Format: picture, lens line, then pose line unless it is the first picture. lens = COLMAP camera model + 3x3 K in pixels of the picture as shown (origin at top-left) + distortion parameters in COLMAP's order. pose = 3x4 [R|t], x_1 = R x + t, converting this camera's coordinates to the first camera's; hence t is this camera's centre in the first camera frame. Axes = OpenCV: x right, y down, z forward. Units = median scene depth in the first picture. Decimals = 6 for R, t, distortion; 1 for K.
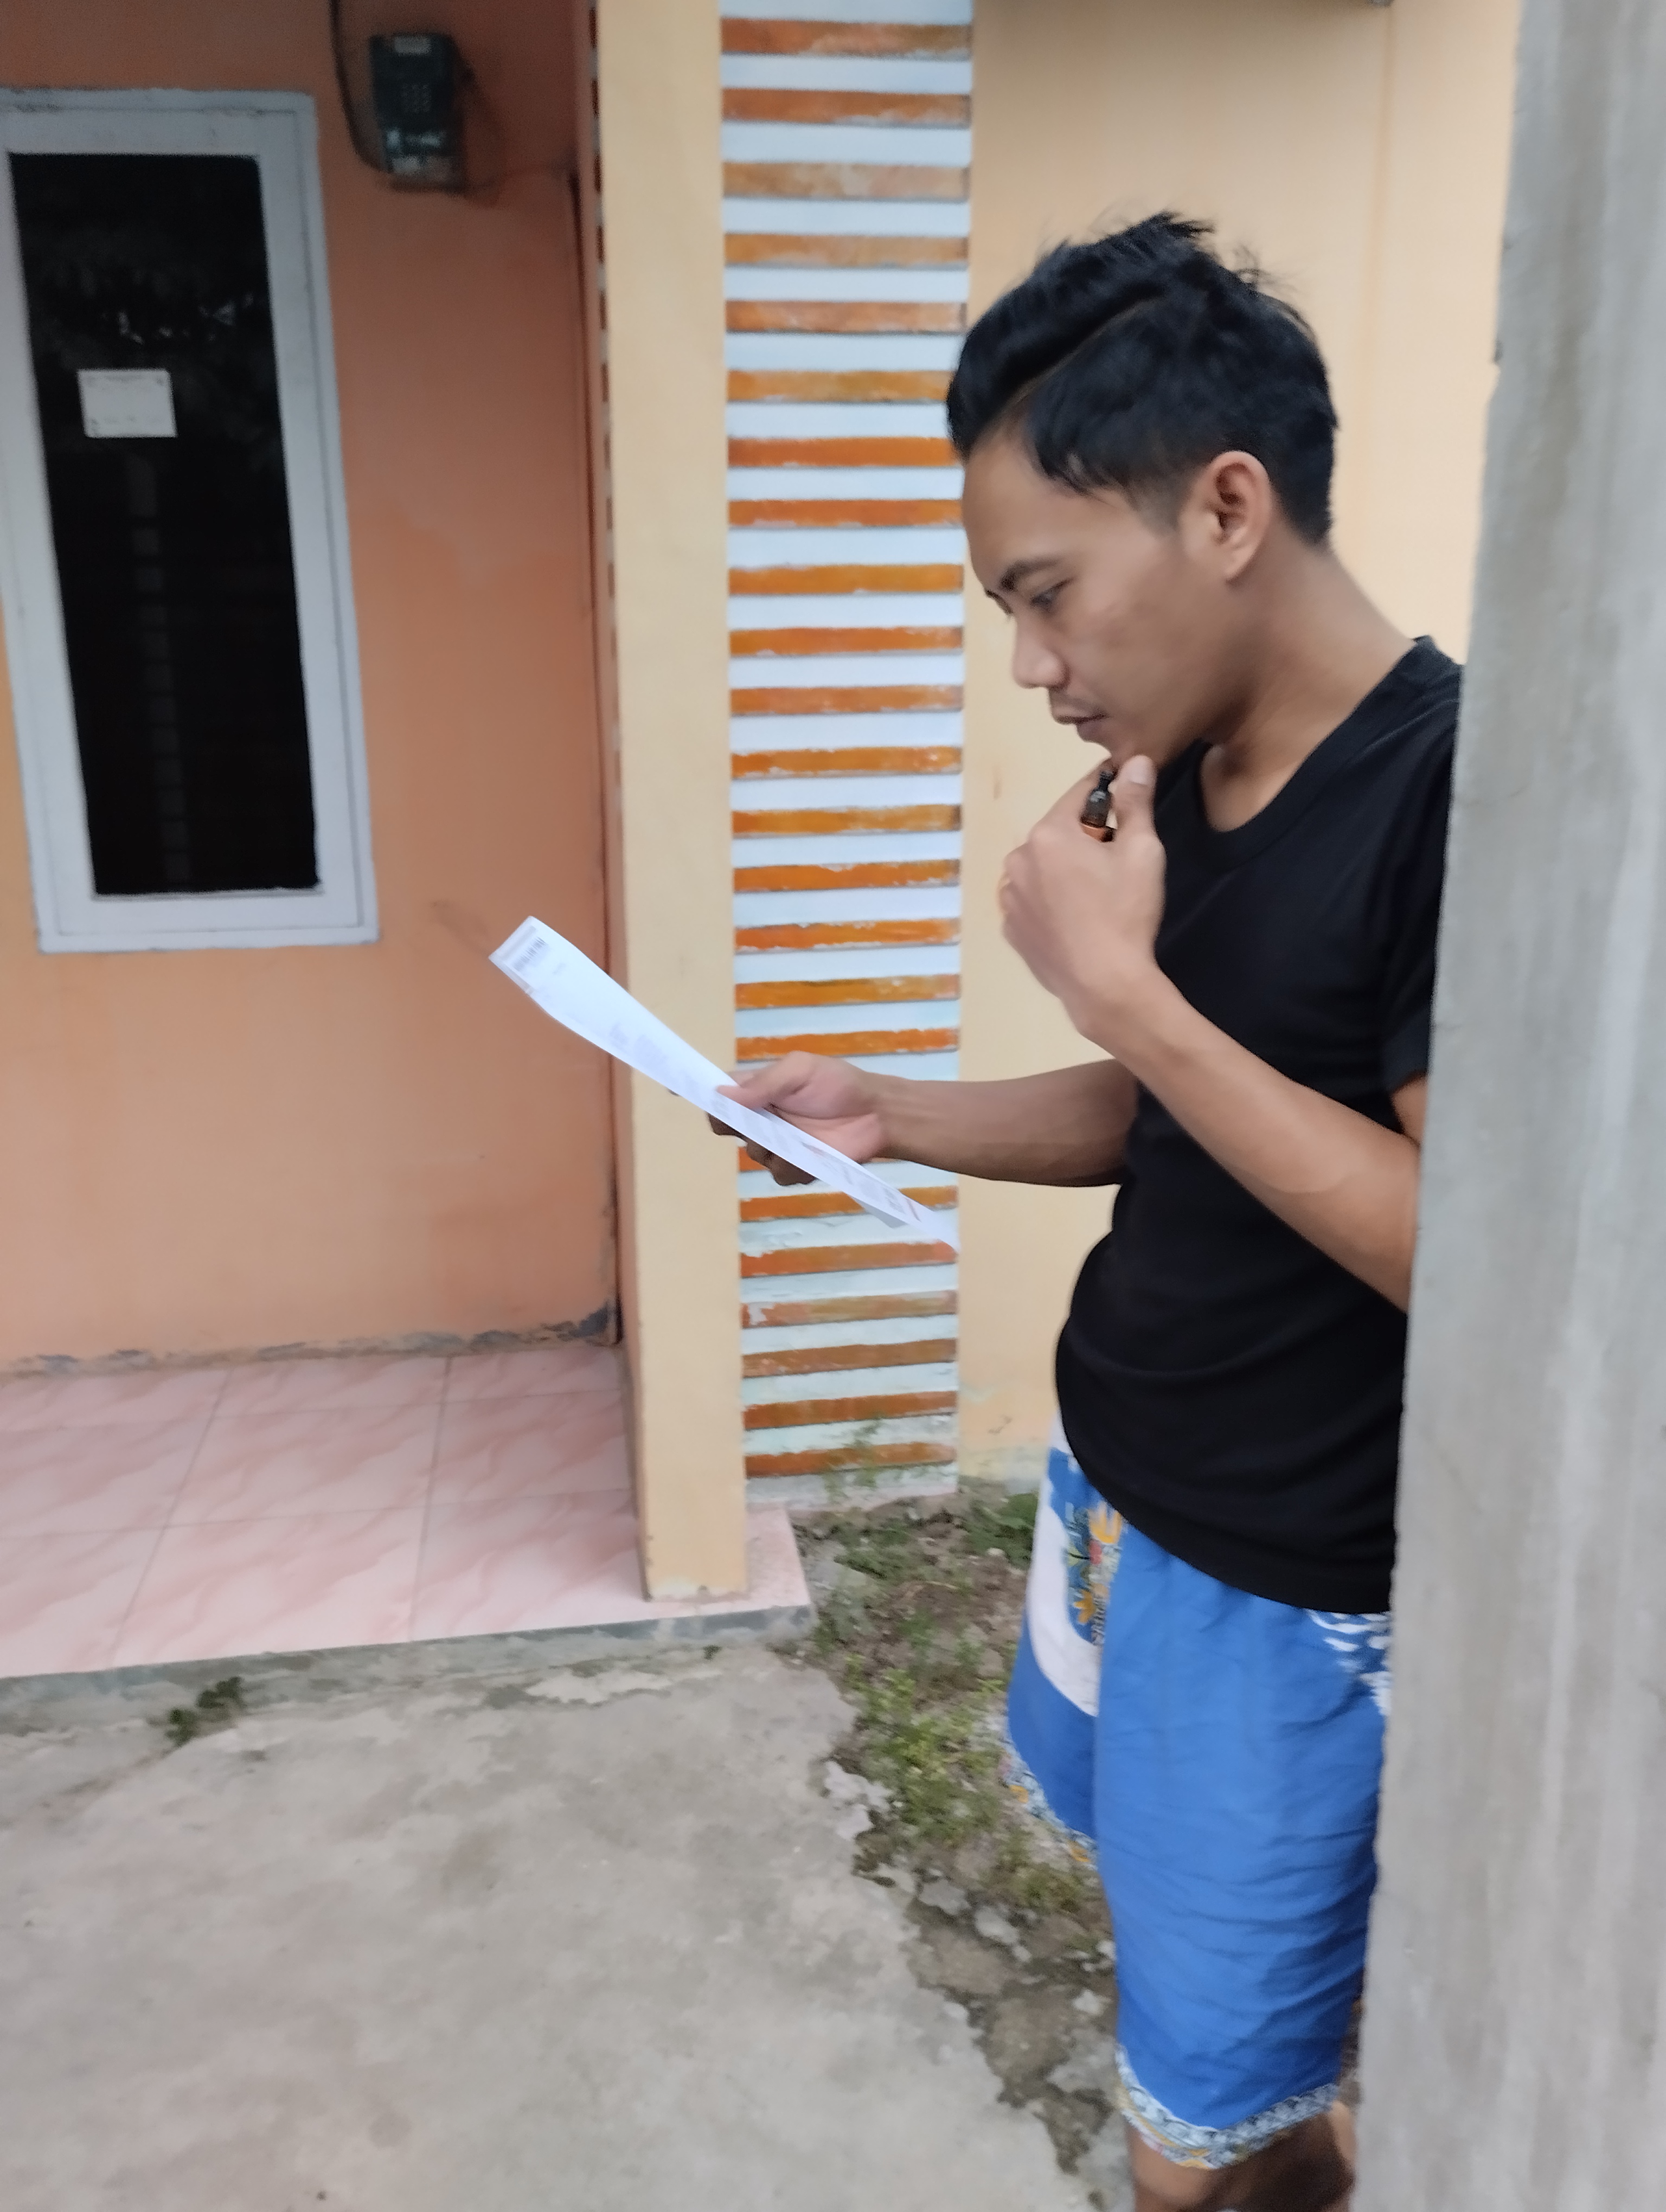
lens RADIAL K [[1869.0, 0, 833.0], [0, 1869.0, 1106.0], [0, 0, 1]] dist [0.134840, -0.201378]
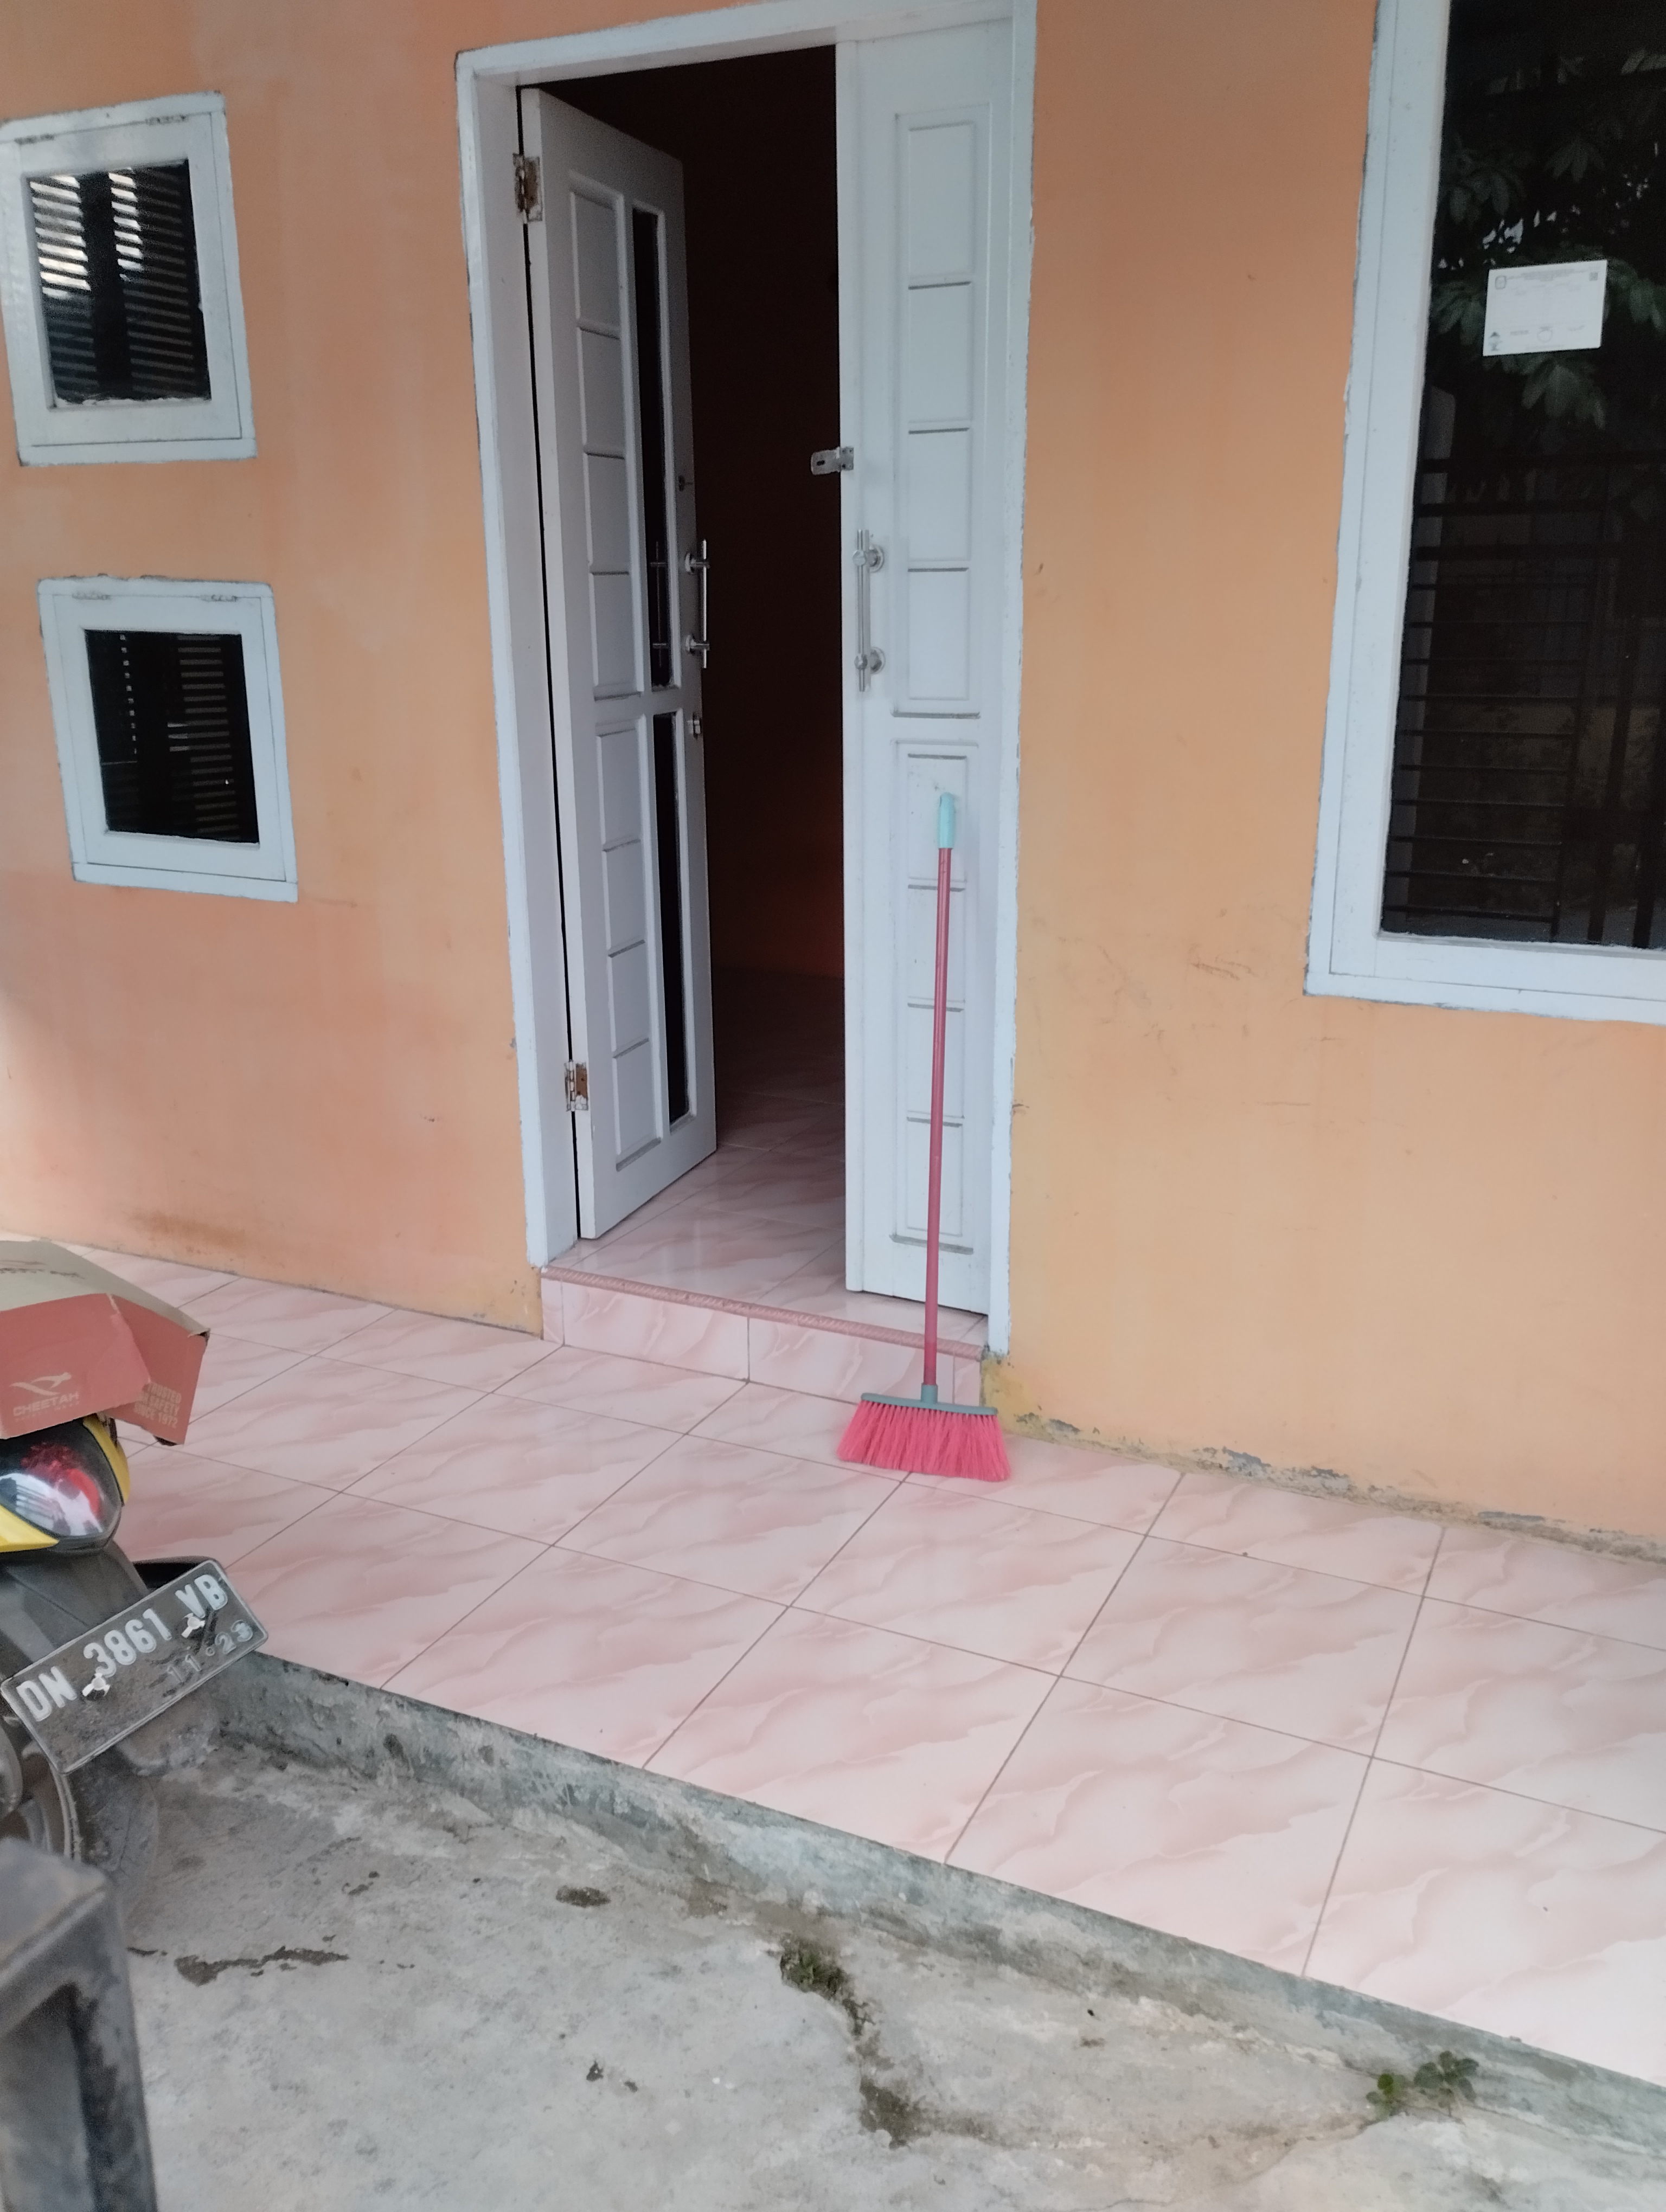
lens RADIAL K [[1869.0, 0, 833.0], [0, 1869.0, 1106.0], [0, 0, 1]] dist [0.134840, -0.201378]
pose [[0.833667, 0.151214, -0.531162, -0.153188], [-0.136290, 0.988369, 0.067465, -0.064013], [0.535186, 0.016148, 0.844580, 0.204743]]
